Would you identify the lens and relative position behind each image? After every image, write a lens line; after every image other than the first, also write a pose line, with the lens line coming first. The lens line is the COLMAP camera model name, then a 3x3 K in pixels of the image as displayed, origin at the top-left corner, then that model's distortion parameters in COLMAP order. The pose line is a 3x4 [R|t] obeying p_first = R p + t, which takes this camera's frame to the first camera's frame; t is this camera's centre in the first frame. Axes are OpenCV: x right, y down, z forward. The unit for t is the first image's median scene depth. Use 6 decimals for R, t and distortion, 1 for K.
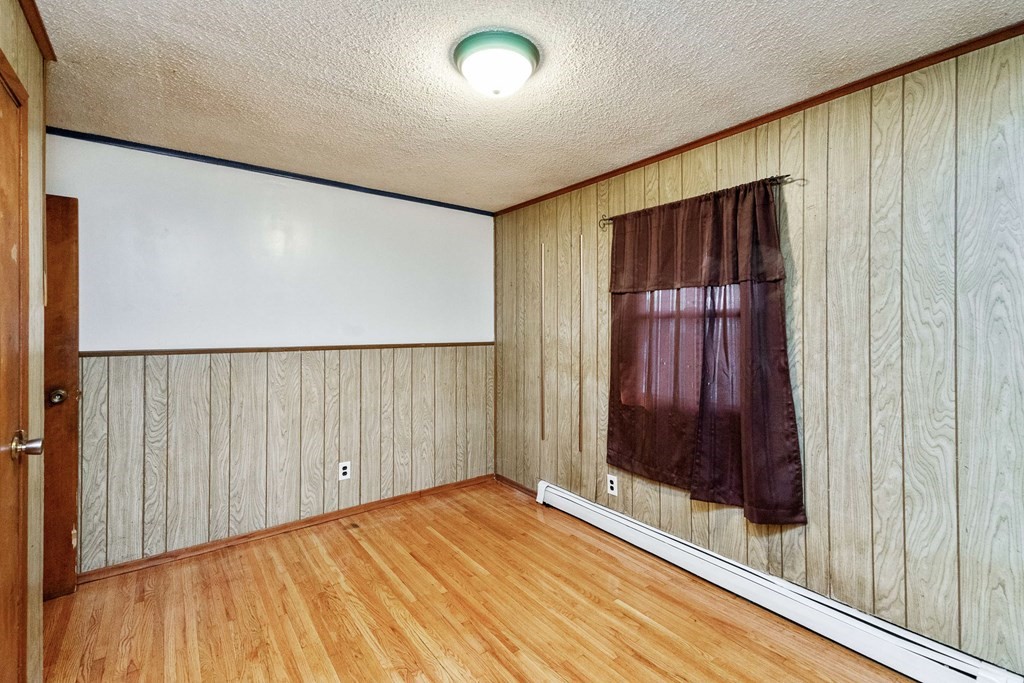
lens RADIAL K [[455.6, 0, 515.0], [0, 455.6, 327.9], [0, 0, 1]] dist [0.030036, -0.000305]
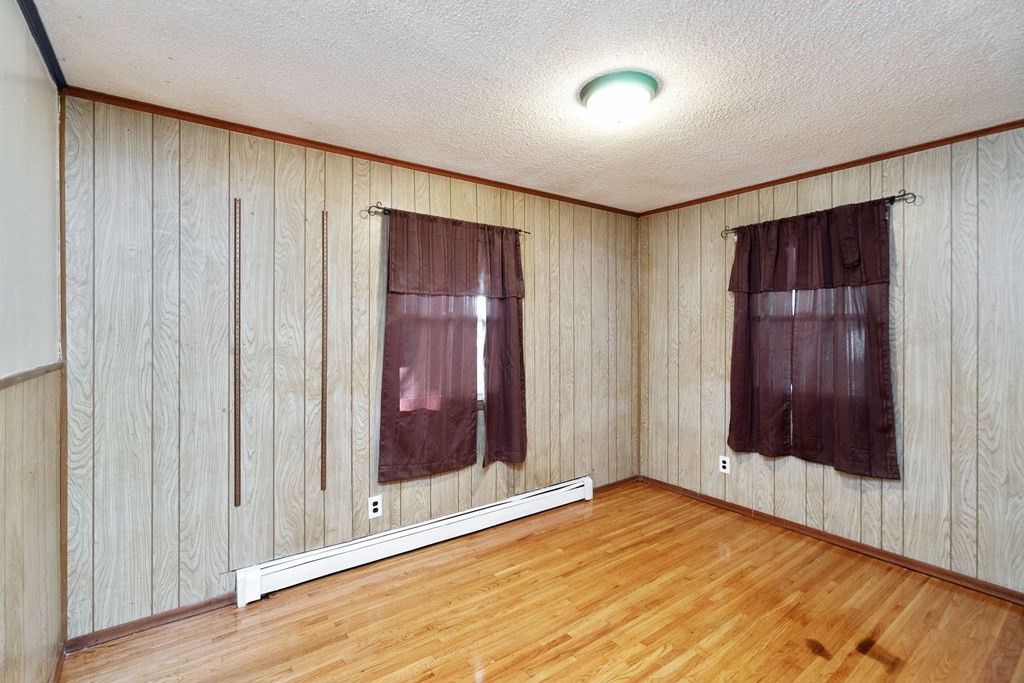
lens RADIAL K [[465.9, 0, 507.6], [0, 465.9, 331.1], [0, 0, 1]] dist [-0.002118, 0.000070]
pose [[0.018243, -0.002666, 0.999830, -0.734886], [0.001657, 0.999995, 0.002637, -0.000777], [-0.999832, 0.001609, 0.018247, 0.774315]]
